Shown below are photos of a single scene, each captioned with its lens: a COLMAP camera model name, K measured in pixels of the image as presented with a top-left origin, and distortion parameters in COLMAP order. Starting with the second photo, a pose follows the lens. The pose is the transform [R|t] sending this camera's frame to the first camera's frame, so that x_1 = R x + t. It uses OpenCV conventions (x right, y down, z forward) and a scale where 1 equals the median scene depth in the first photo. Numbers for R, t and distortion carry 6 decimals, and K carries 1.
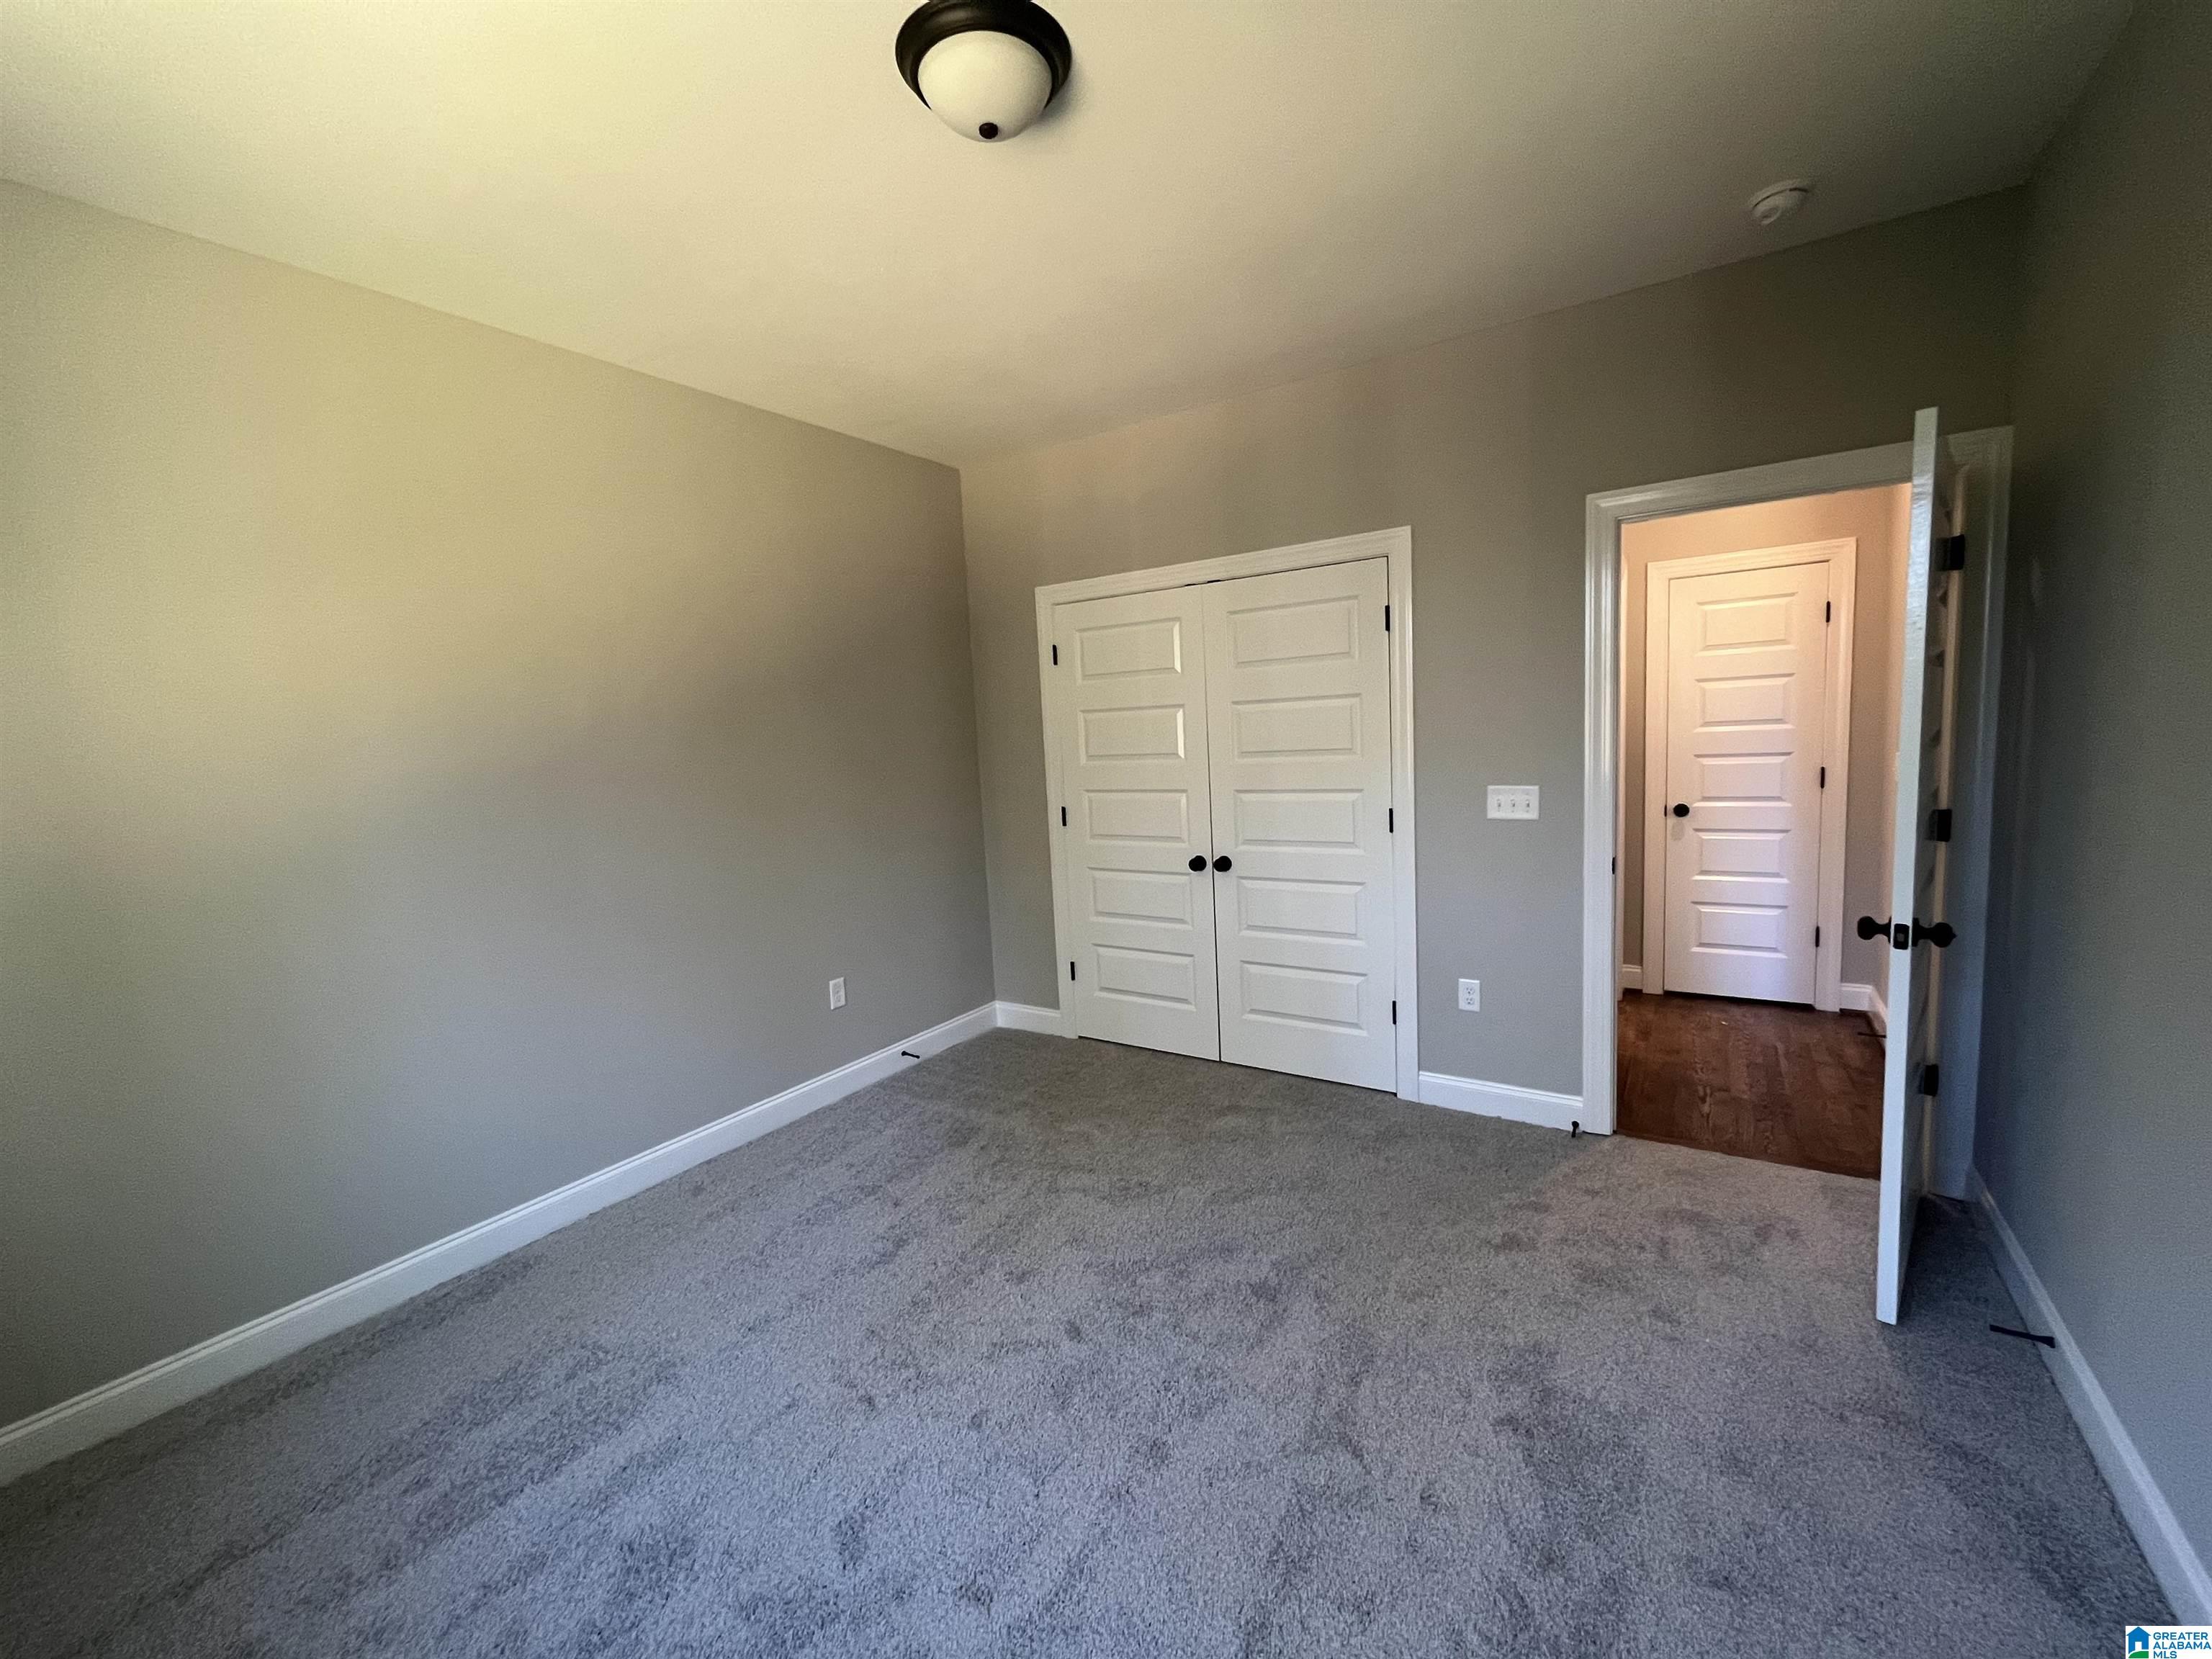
lens RADIAL K [[887.9, 0, 1106.0], [0, 887.9, 829.5], [0, 0, 1]] dist [0.000213, -0.000107]
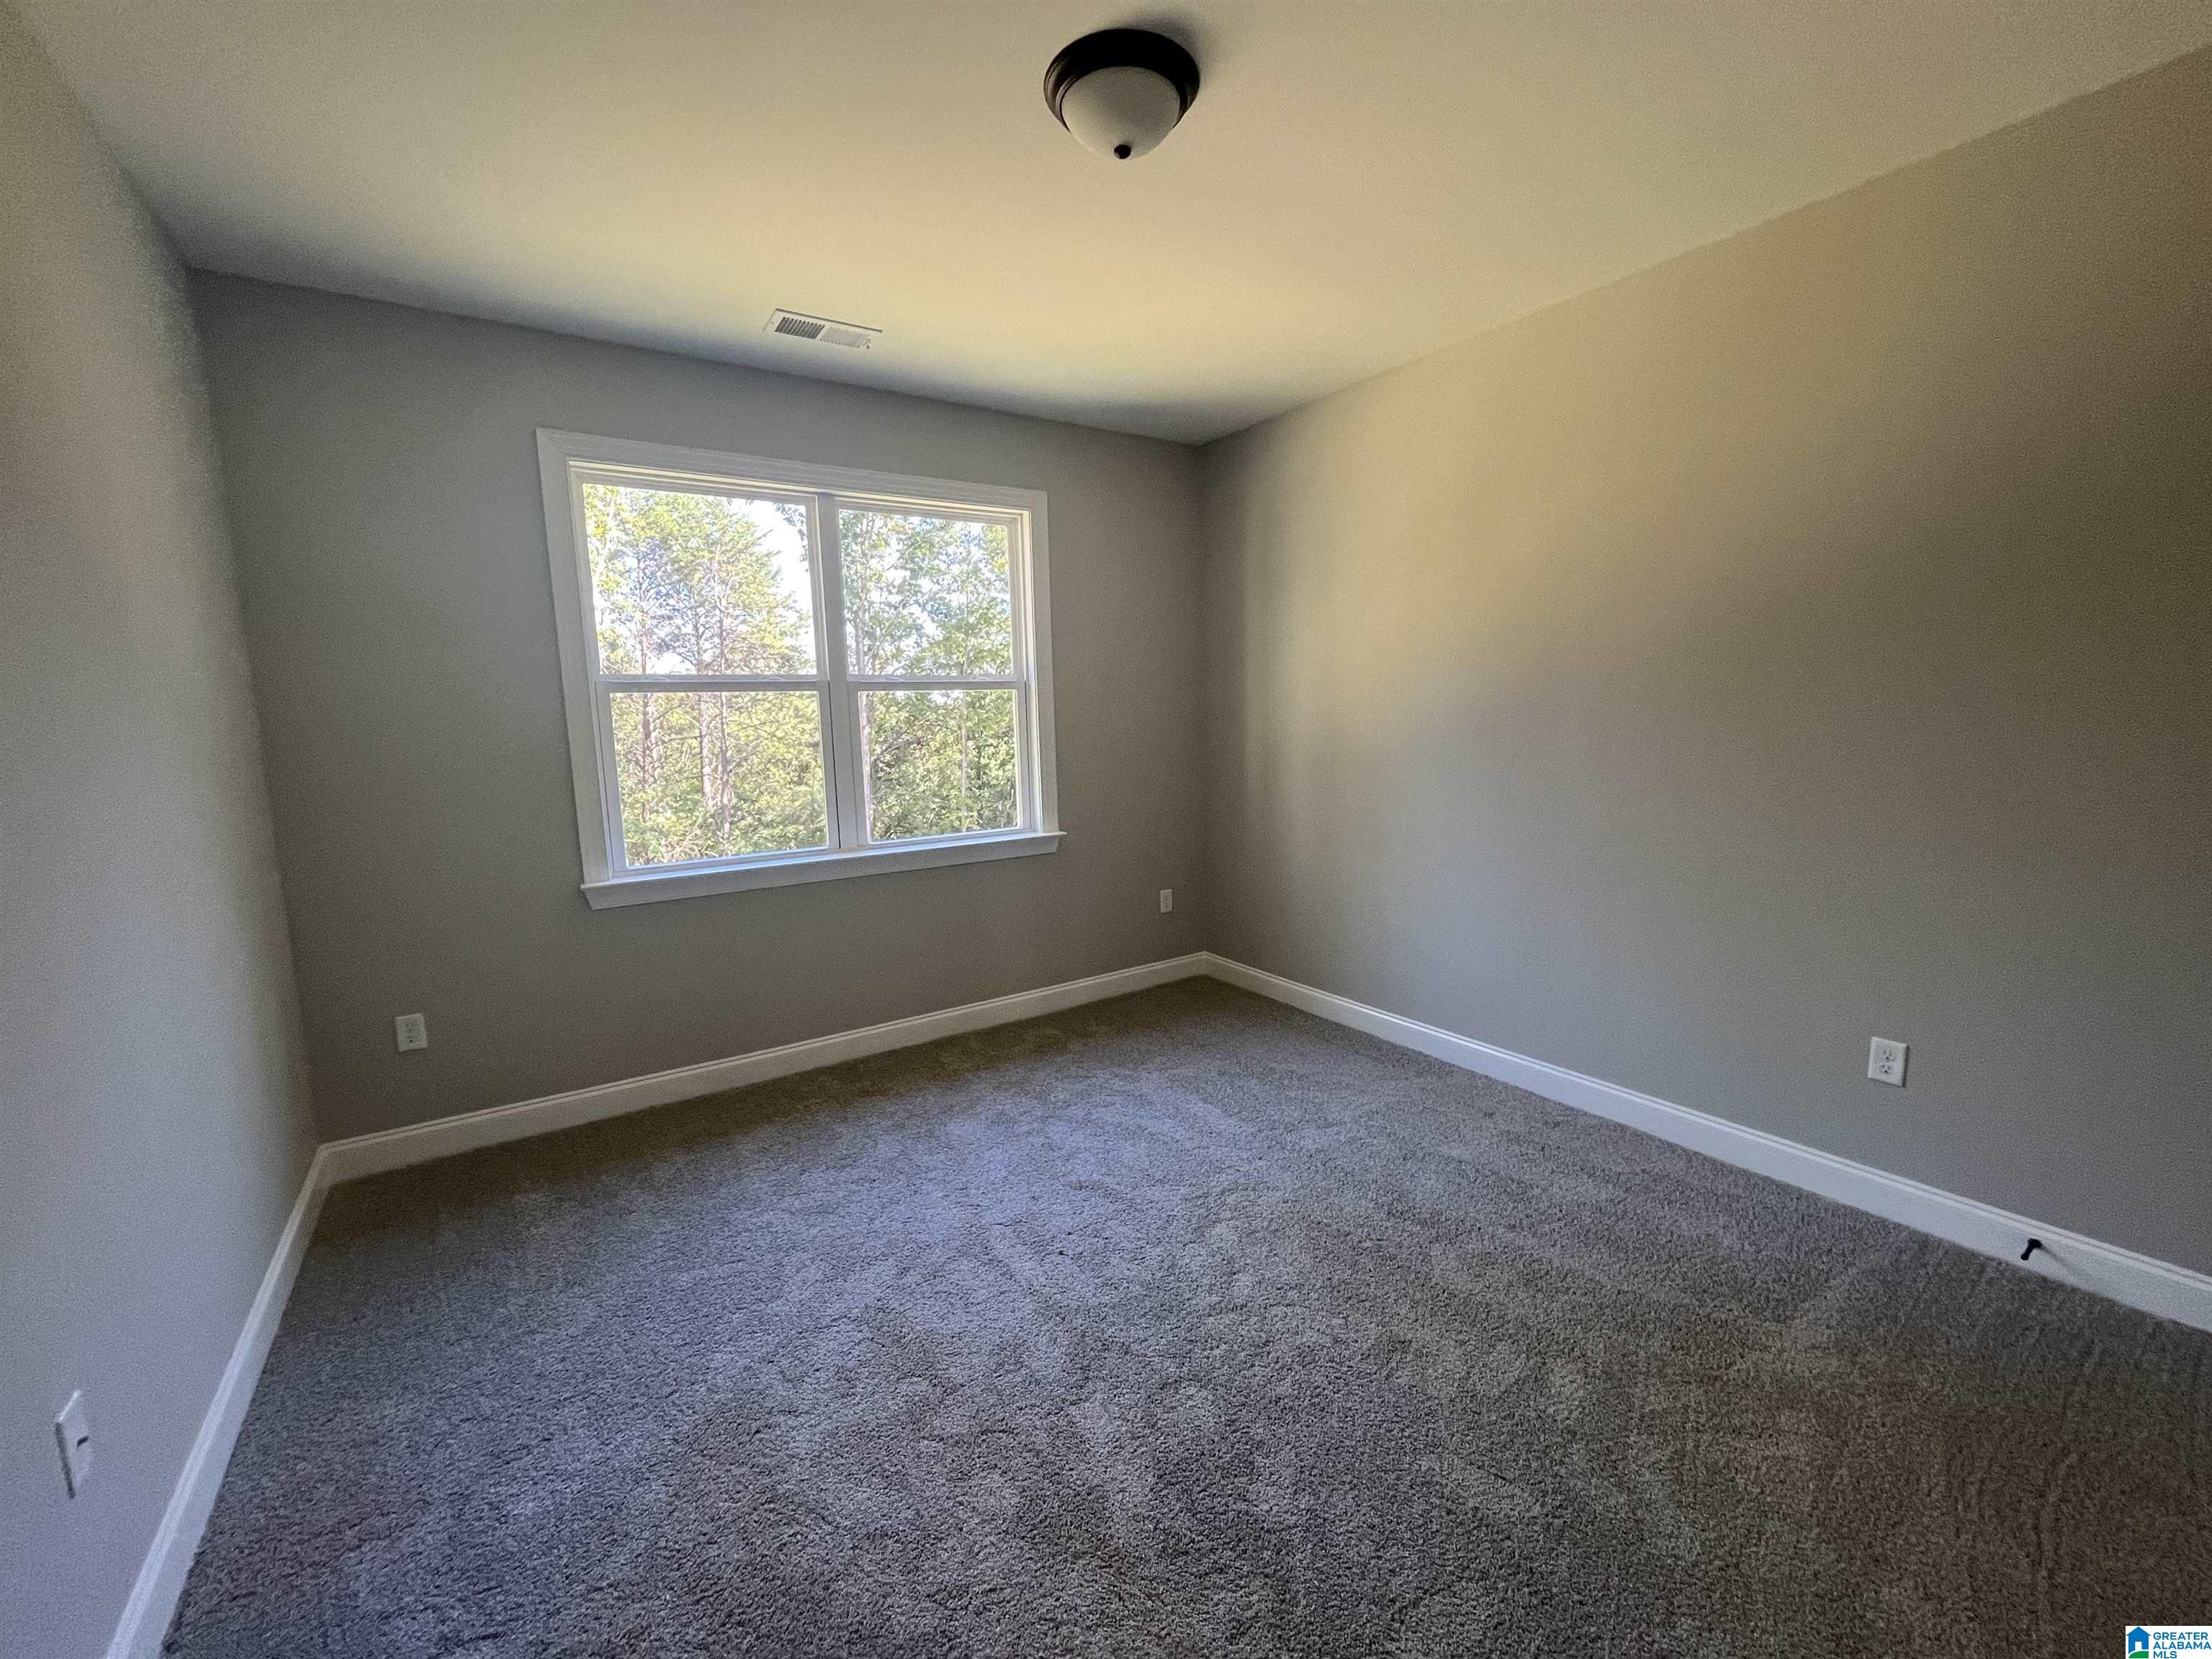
lens RADIAL K [[887.9, 0, 1106.0], [0, 887.9, 829.5], [0, 0, 1]] dist [0.000213, -0.000107]
pose [[-0.388945, 0.191354, -0.901169, 0.510710], [-0.043304, 0.973312, 0.225363, -0.111881], [0.920243, 0.126678, -0.370279, 0.737935]]
